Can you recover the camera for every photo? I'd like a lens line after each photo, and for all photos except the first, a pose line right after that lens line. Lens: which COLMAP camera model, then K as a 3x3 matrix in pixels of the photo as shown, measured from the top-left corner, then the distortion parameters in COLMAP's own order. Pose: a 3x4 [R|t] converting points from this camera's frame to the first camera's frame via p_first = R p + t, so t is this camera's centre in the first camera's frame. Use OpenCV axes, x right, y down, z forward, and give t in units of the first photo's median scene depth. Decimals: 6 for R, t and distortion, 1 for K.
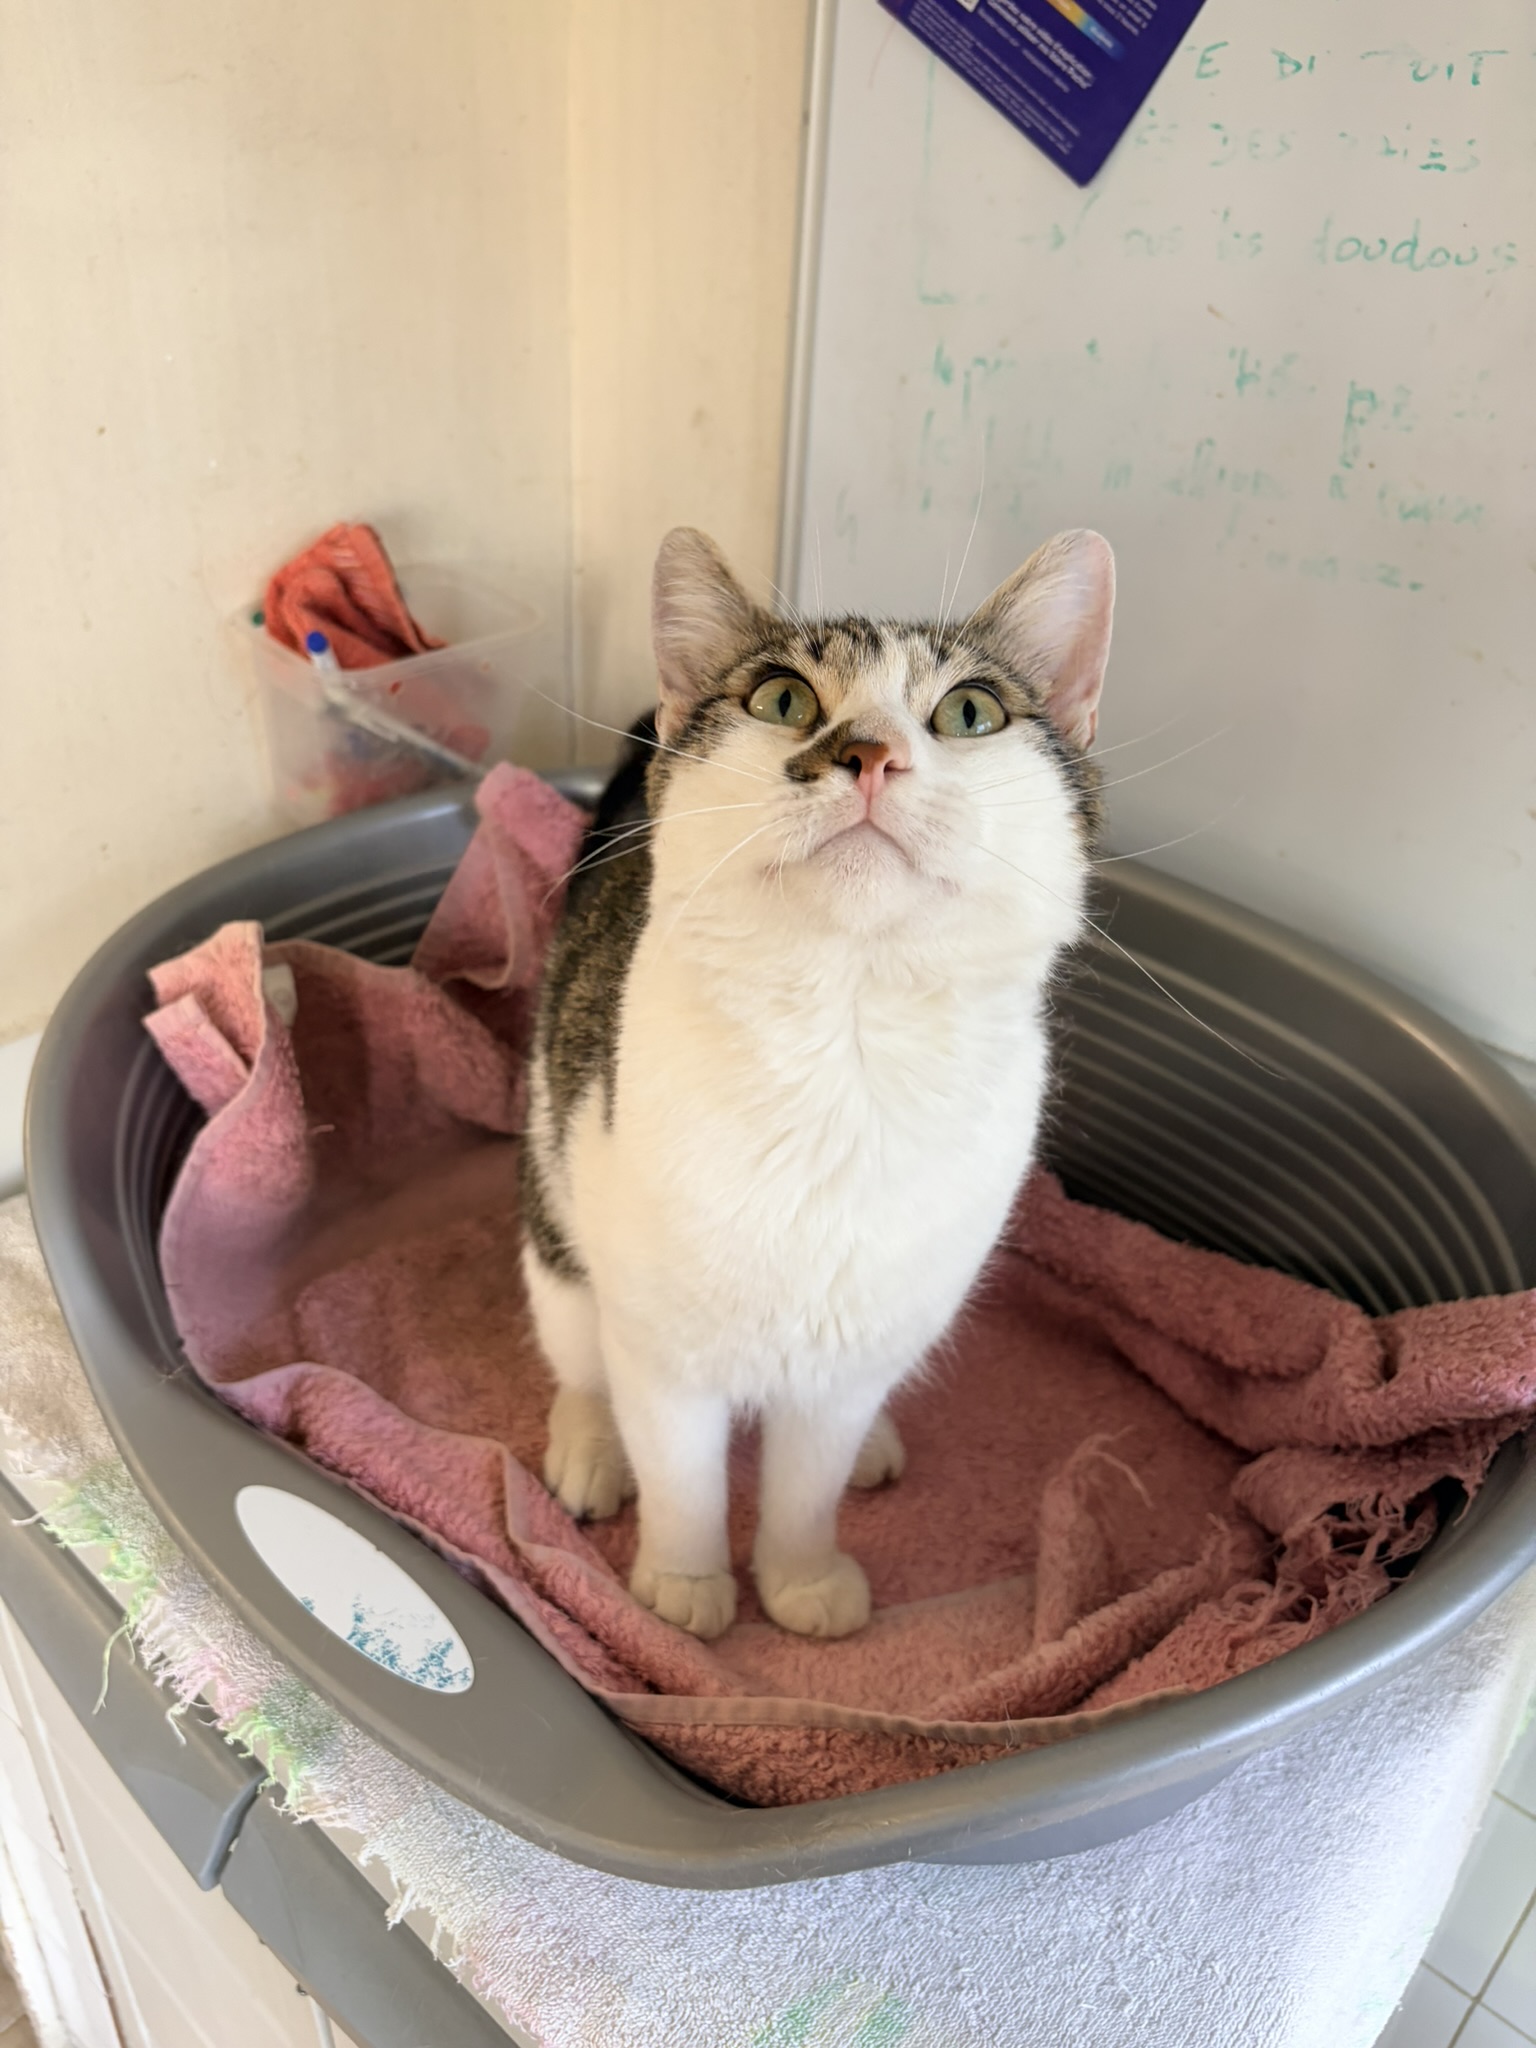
lens RADIAL K [[1583.7, 0, 770.5], [0, 1583.7, 1029.7], [0, 0, 1]] dist [0.003637, -0.001166]
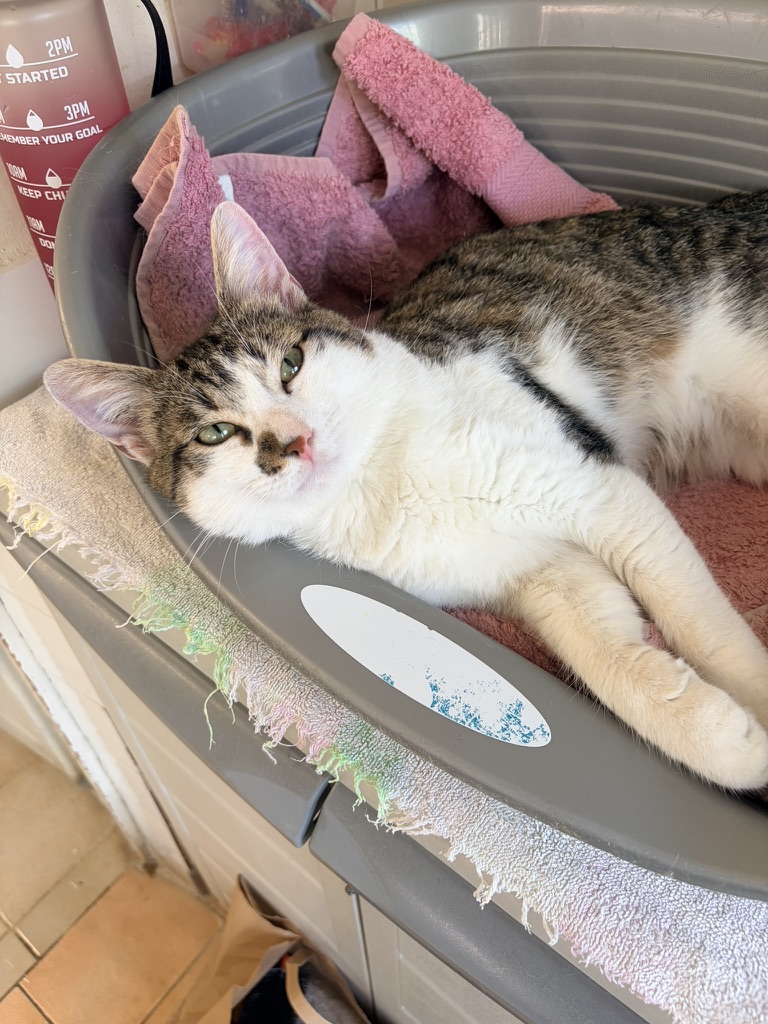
lens RADIAL K [[791.8, 0, 381.5], [0, 791.8, 505.1], [0, 0, 1]] dist [-0.010298, -0.002610]
pose [[0.995923, -0.086938, -0.024050, -0.234275], [0.090199, 0.962176, 0.257064, 0.070630], [0.000792, -0.258186, 0.966095, 0.394729]]
